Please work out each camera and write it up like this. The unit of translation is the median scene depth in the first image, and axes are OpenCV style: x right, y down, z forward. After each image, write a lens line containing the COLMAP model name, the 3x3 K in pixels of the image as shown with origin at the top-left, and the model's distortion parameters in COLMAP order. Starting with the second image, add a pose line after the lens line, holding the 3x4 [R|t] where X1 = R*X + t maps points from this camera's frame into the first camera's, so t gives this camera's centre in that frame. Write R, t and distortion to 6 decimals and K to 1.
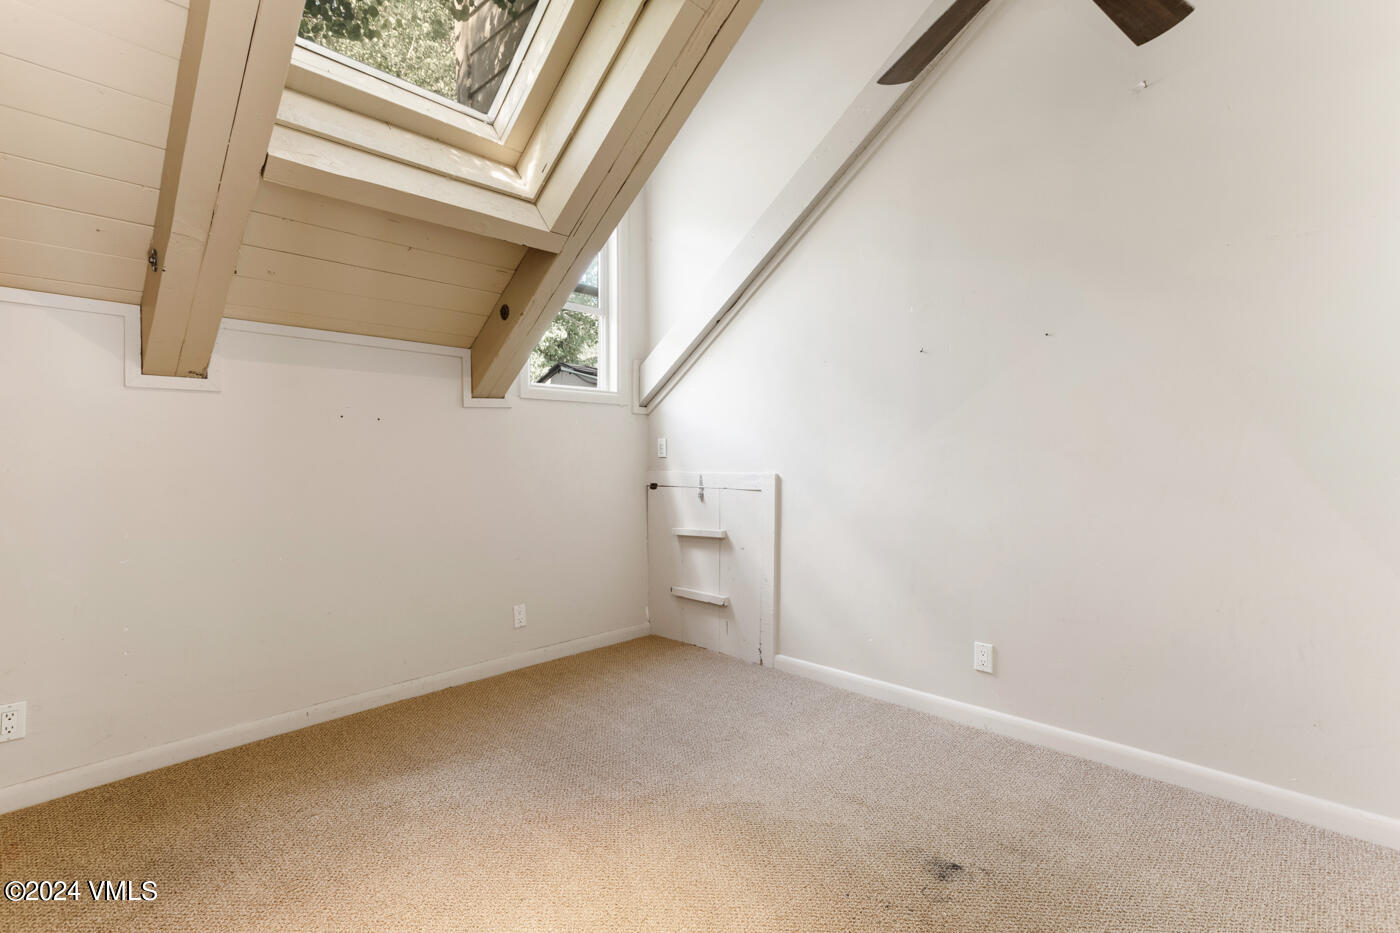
lens RADIAL K [[714.3, 0, 694.4], [0, 714.3, 448.4], [0, 0, 1]] dist [-0.065989, 0.029147]
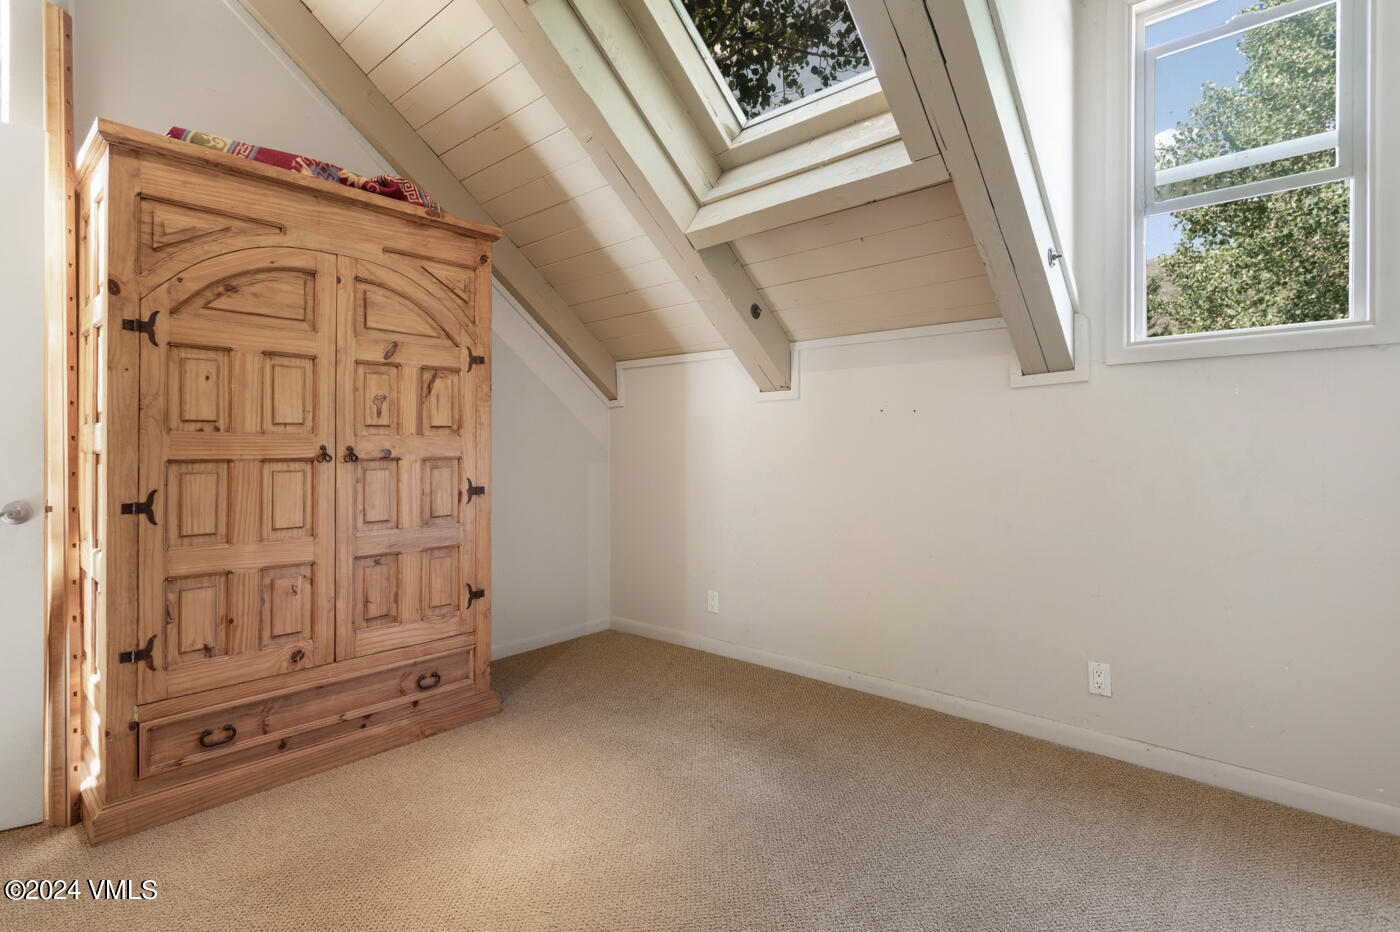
lens RADIAL K [[714.3, 0, 694.4], [0, 714.3, 447.9], [0, 0, 1]] dist [-0.065989, 0.029147]
pose [[-0.094184, 0.000409, -0.995555, 0.530451], [0.008410, 0.999965, -0.000385, 0.007315], [0.995519, -0.008409, -0.094184, 0.752238]]
